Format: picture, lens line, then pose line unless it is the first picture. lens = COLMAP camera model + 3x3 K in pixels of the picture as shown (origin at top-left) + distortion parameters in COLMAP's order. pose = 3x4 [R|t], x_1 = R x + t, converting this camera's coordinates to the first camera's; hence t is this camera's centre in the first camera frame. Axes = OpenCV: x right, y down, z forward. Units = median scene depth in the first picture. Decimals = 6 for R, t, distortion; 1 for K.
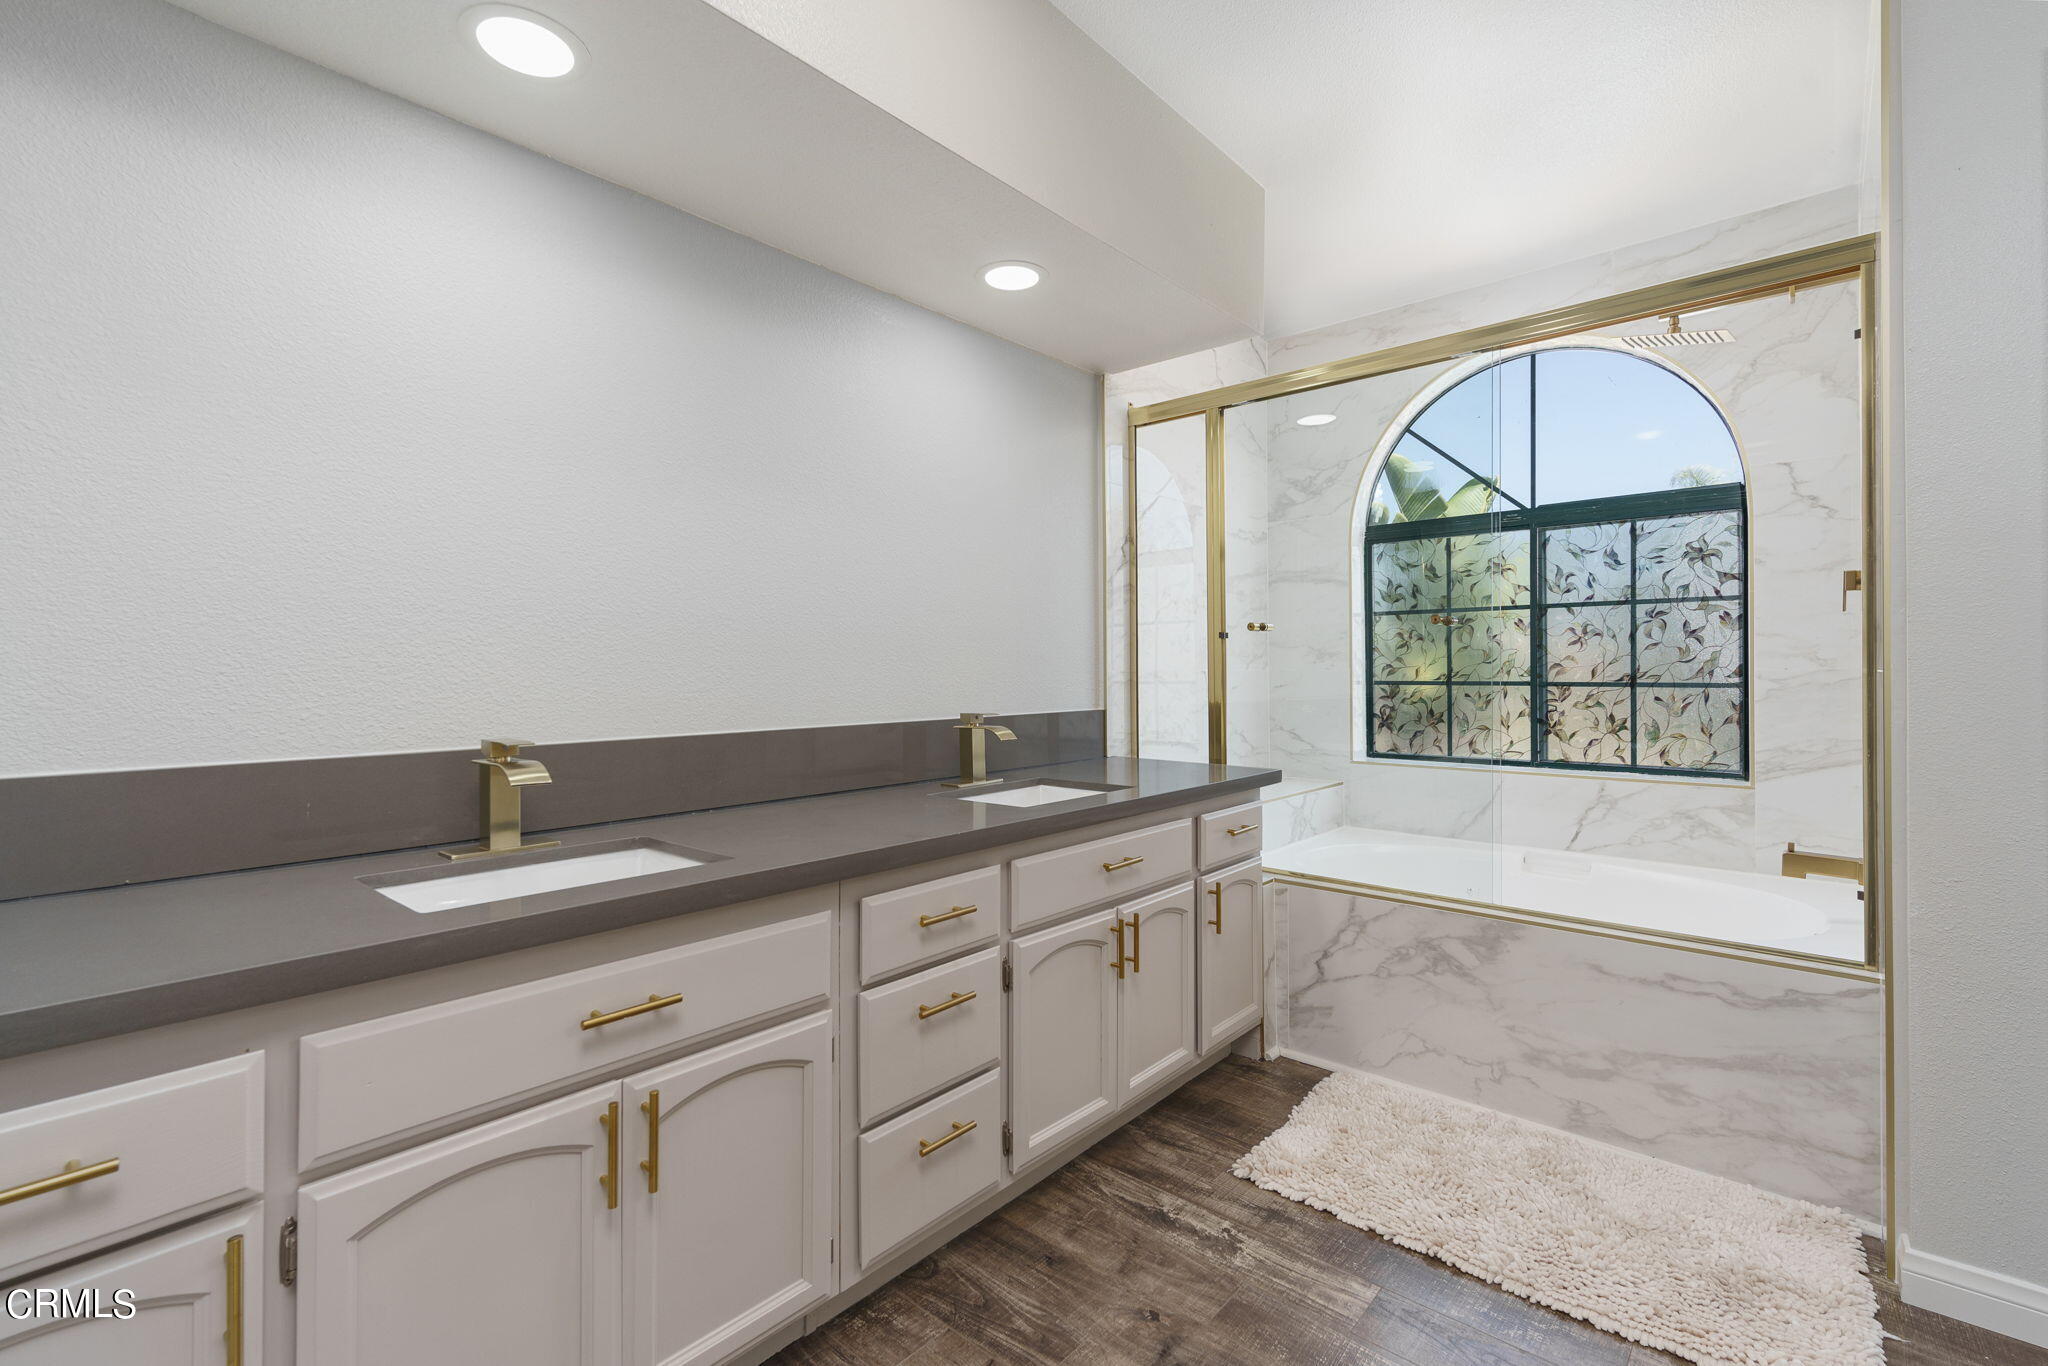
lens RADIAL K [[889.7, 0, 1008.1], [0, 889.7, 667.0], [0, 0, 1]] dist [0.002496, 0.000808]
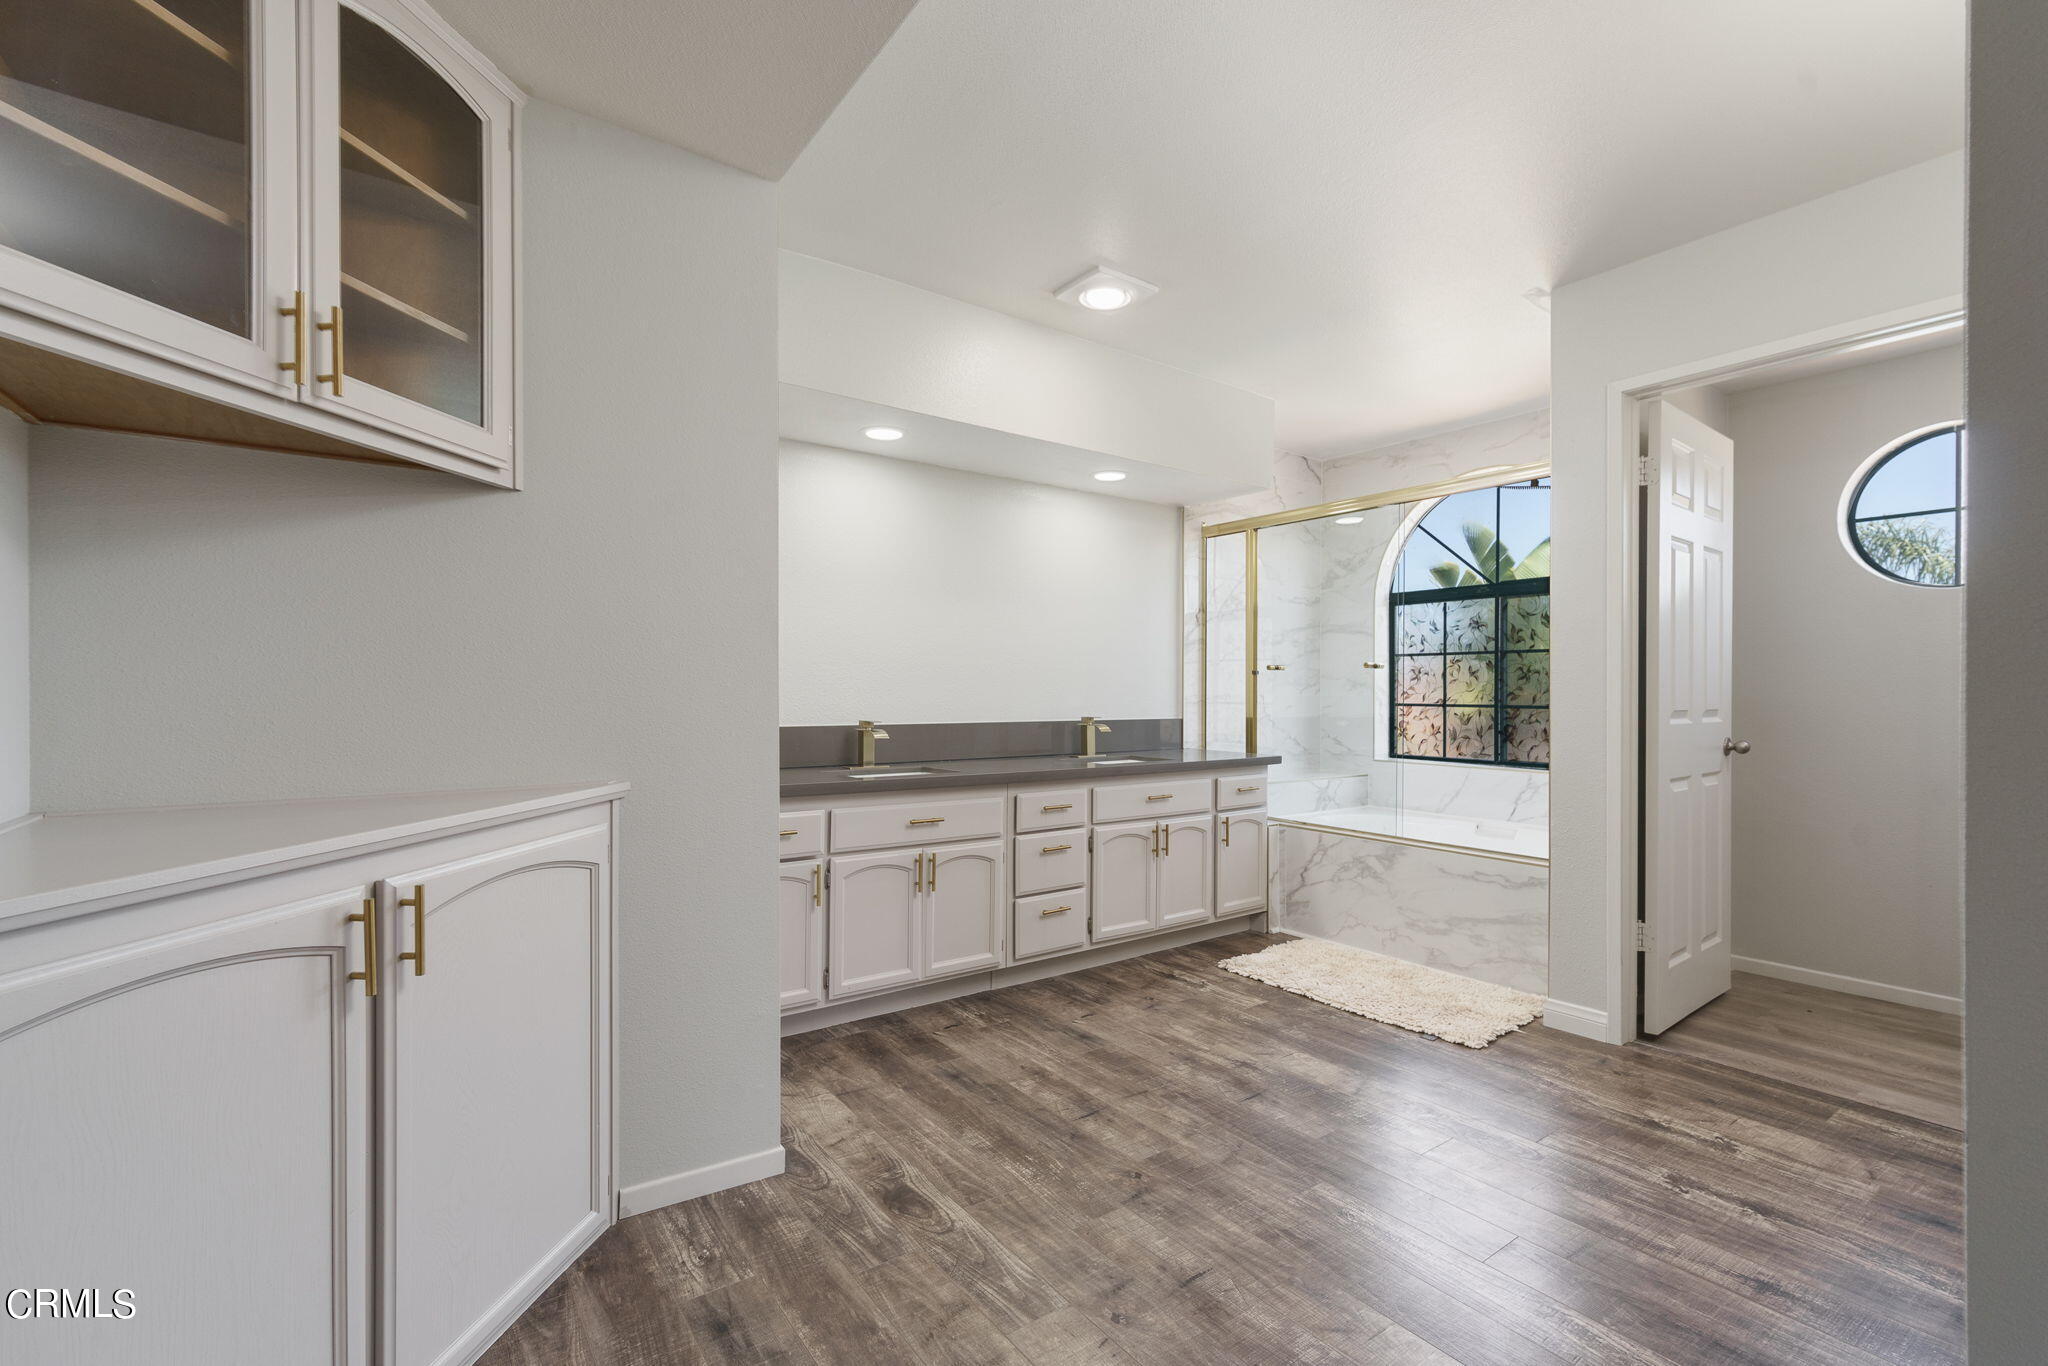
lens RADIAL K [[889.7, 0, 1029.9], [0, 889.7, 691.6], [0, 0, 1]] dist [0.002496, 0.000808]
pose [[0.980123, 0.010971, -0.198086, 0.199397], [-0.009976, 0.999932, 0.006020, -0.008626], [0.198138, -0.003924, 0.980166, -0.772120]]
